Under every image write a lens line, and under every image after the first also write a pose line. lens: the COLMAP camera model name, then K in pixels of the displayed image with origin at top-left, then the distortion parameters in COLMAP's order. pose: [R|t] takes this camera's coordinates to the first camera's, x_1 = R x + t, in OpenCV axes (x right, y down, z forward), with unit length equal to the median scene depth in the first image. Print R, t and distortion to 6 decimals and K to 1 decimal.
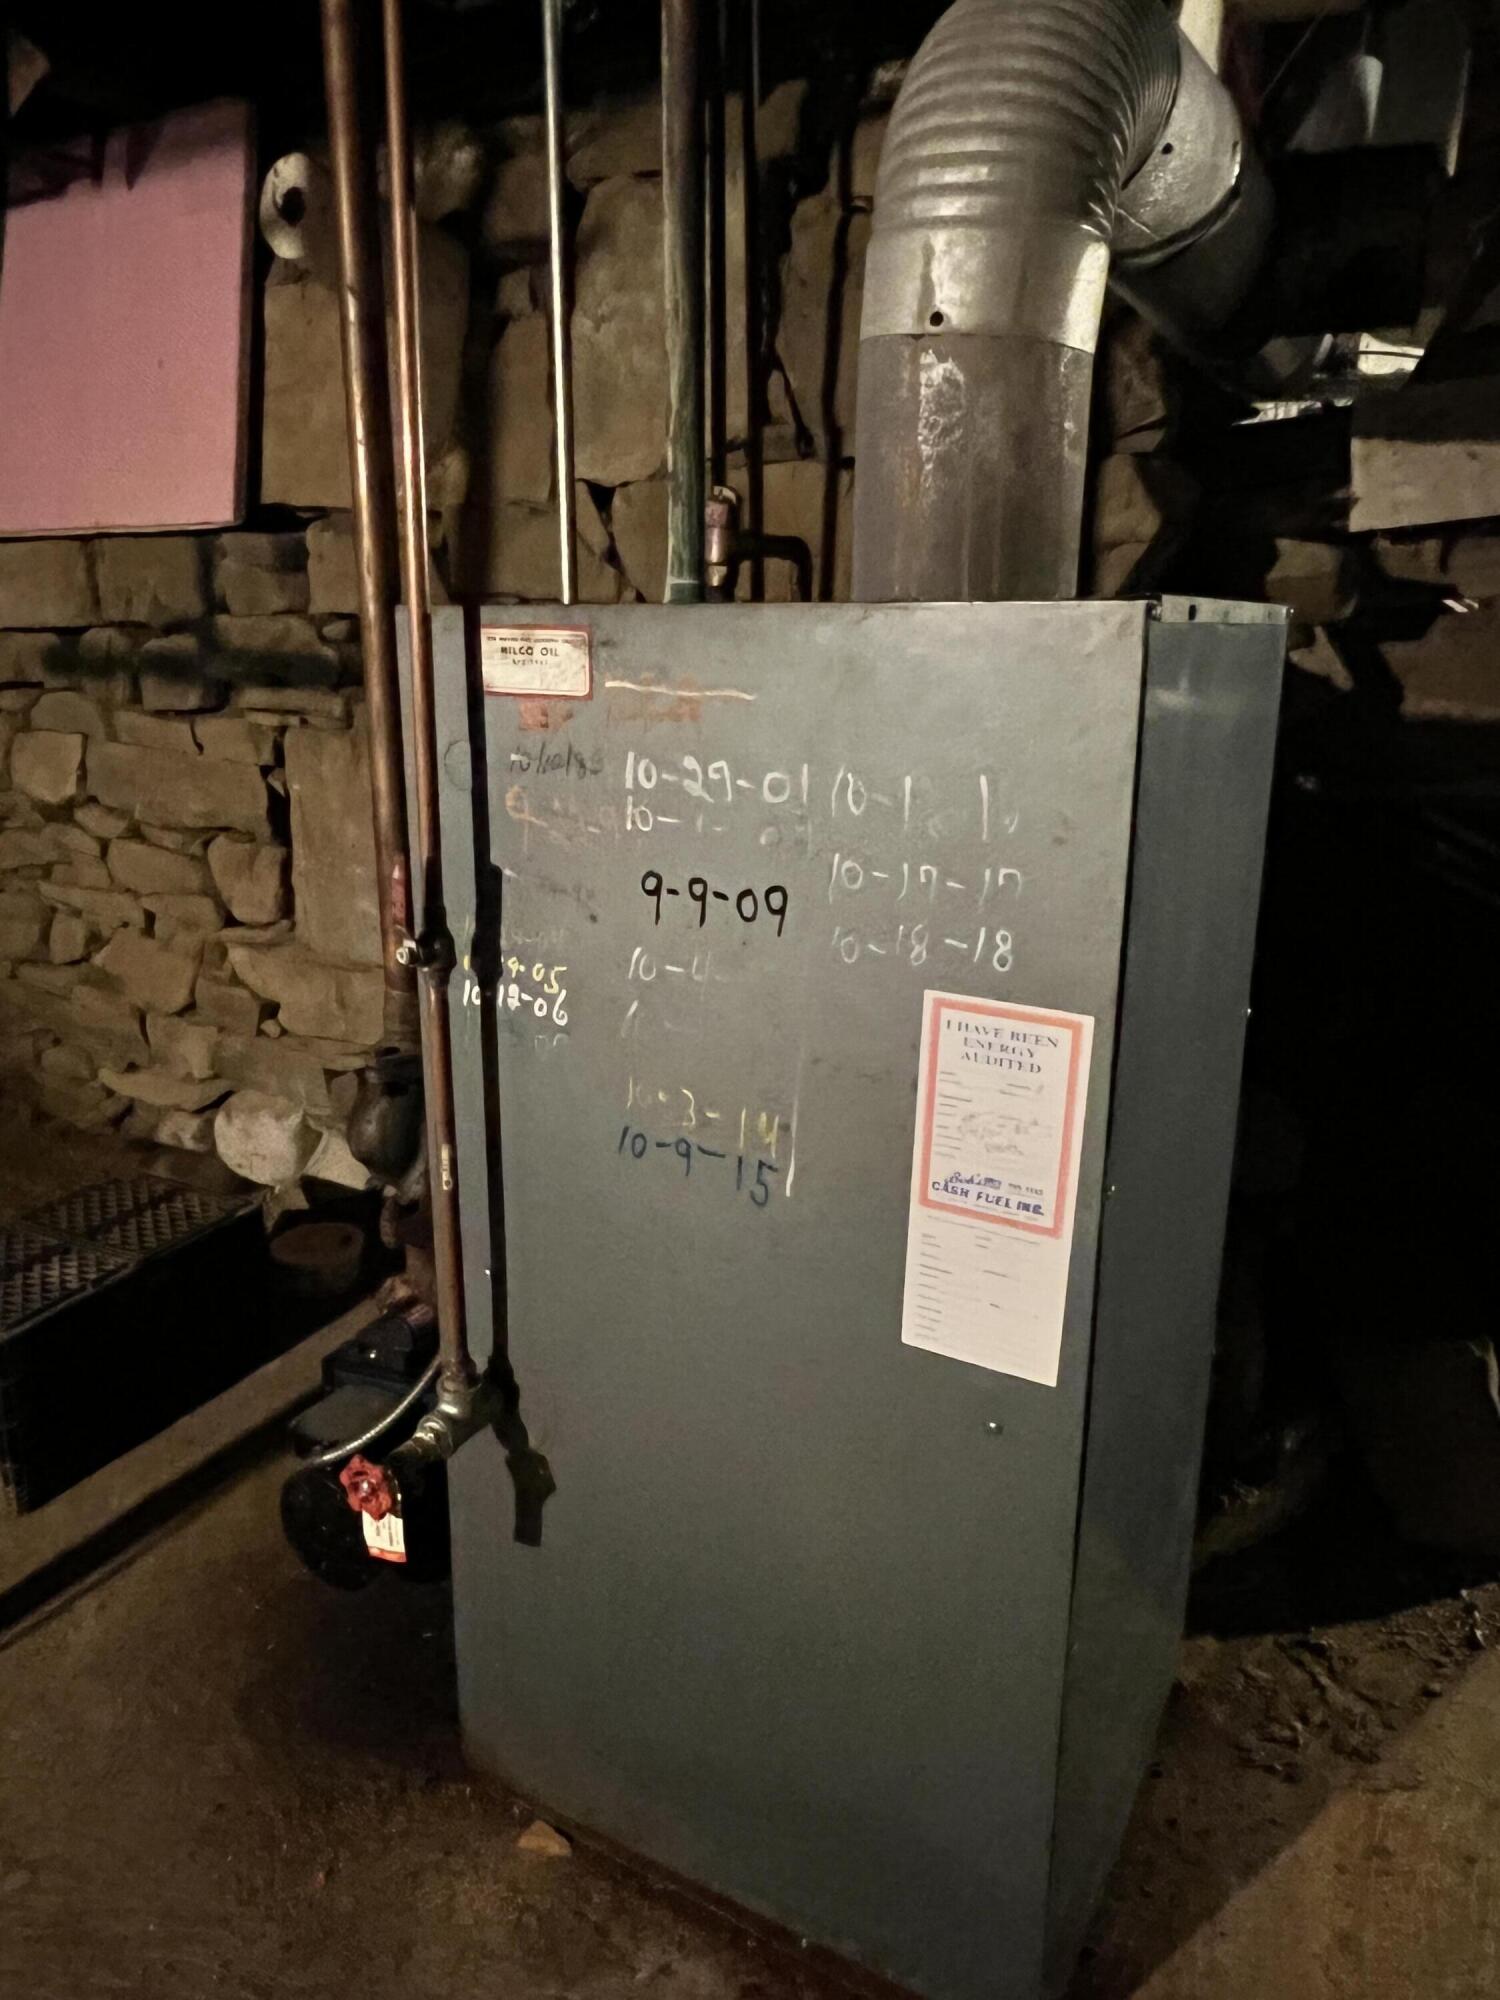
lens RADIAL K [[1357.6, 0, 740.7], [0, 1357.6, 995.3], [0, 0, 1]] dist [-0.001430, -0.000859]
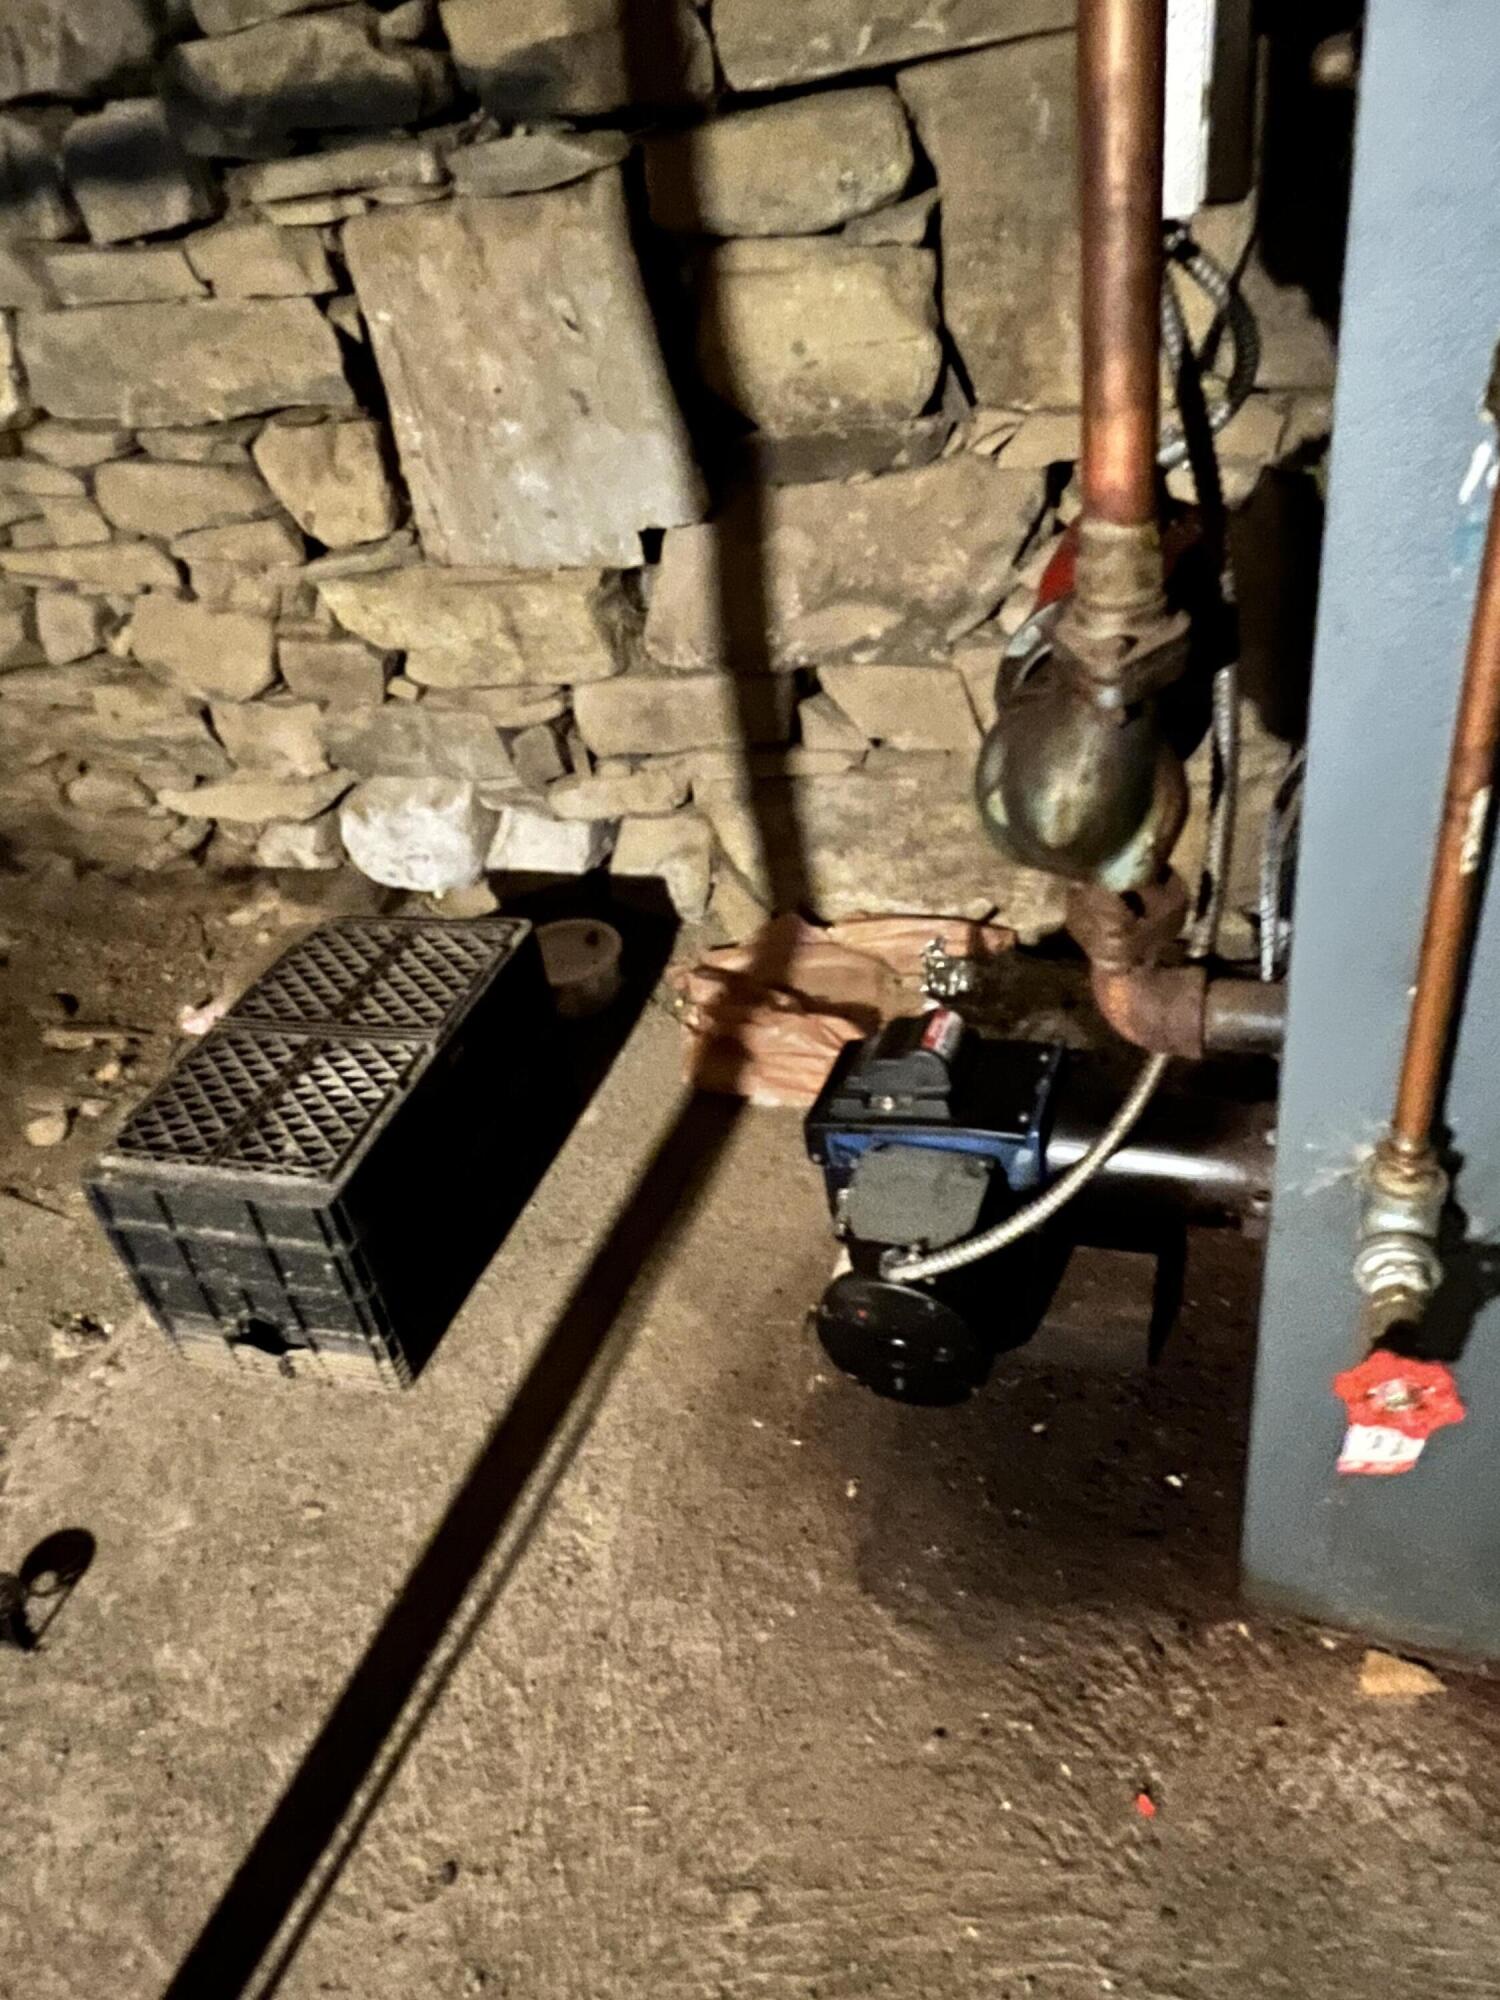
lens RADIAL K [[1357.6, 0, 756.9], [0, 1357.6, 992.4], [0, 0, 1]] dist [-0.001430, -0.000859]
pose [[0.975701, -0.214885, 0.042800, -0.224677], [0.191920, 0.932418, 0.306207, -0.011304], [-0.105707, -0.290553, 0.951002, 0.225155]]
